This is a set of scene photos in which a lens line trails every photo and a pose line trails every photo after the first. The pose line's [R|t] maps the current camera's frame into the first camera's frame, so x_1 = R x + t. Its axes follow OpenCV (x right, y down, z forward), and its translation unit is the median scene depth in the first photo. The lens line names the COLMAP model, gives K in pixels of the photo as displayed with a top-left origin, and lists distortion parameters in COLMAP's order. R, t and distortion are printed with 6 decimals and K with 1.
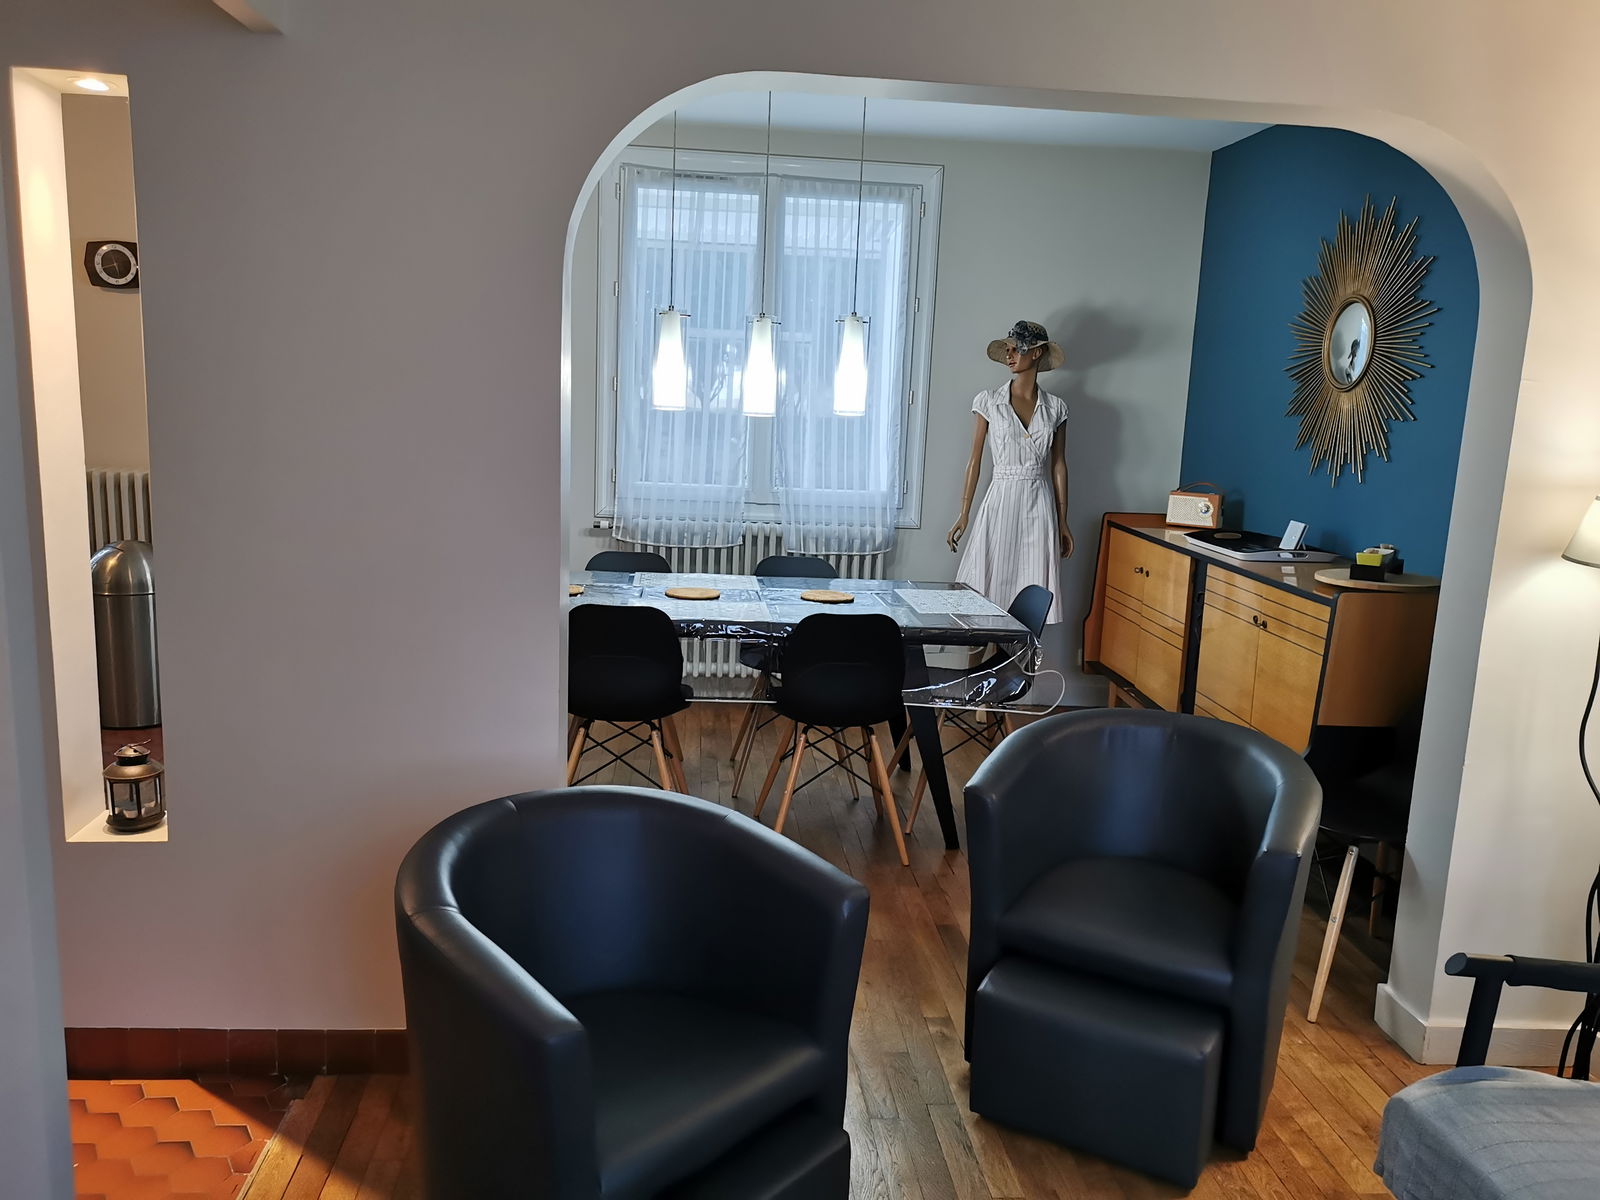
lens RADIAL K [[1224.2, 0, 798.5], [0, 1224.2, 599.9], [0, 0, 1]] dist [0.013439, 0.006014]
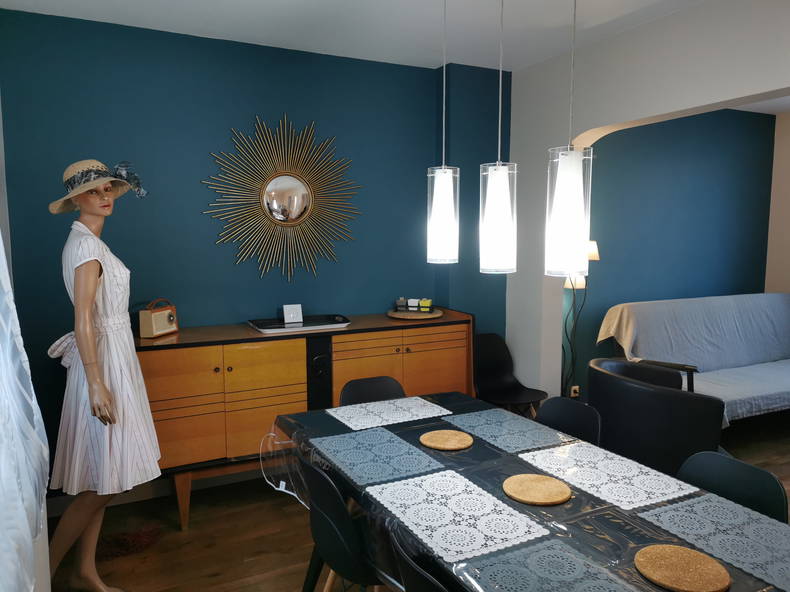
lens RADIAL K [[604.4, 0, 396.1], [0, 604.4, 296.7], [0, 0, 1]] dist [0.013439, 0.006014]
pose [[-0.374988, -0.129247, 0.917976, -0.416954], [0.156587, 0.967174, 0.200138, -0.227791], [-0.913709, 0.218792, -0.342440, 1.212410]]
